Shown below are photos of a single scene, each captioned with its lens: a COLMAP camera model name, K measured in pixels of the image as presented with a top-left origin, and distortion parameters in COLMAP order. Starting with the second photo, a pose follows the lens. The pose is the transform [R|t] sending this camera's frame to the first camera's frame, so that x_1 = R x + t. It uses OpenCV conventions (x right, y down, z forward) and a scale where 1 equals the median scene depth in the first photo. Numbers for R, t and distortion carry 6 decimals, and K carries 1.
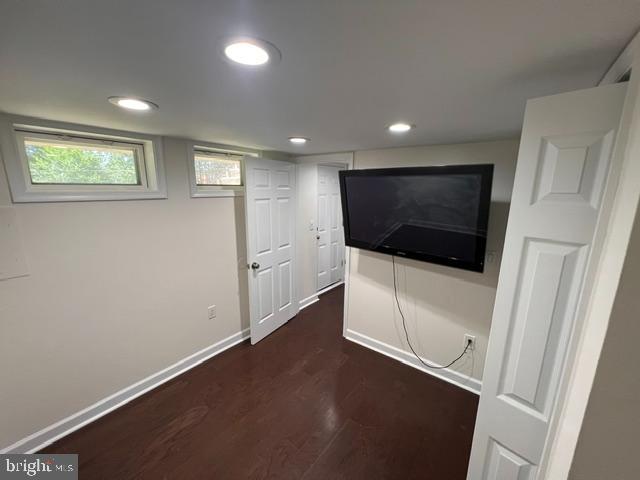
lens RADIAL K [[258.4, 0, 319.2], [0, 258.4, 239.0], [0, 0, 1]] dist [-0.003286, -0.000036]
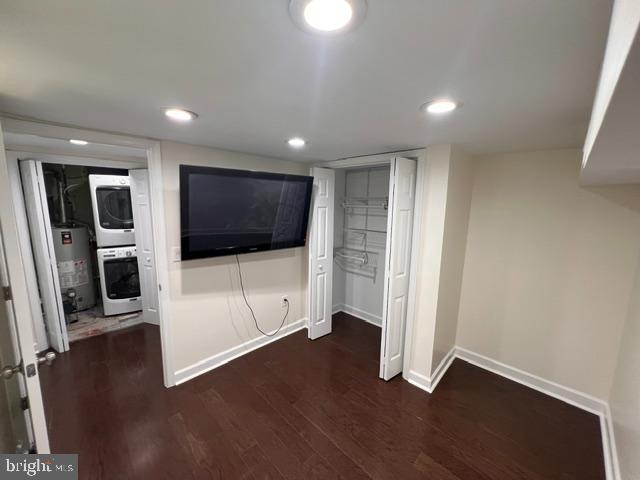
lens RADIAL K [[258.4, 0, 319.0], [0, 258.4, 238.9], [0, 0, 1]] dist [-0.003286, -0.000036]
pose [[0.118150, -0.156356, 0.980609, -0.743338], [0.182476, 0.974127, 0.133337, -0.085574], [-0.976086, 0.163183, 0.143625, 0.582410]]
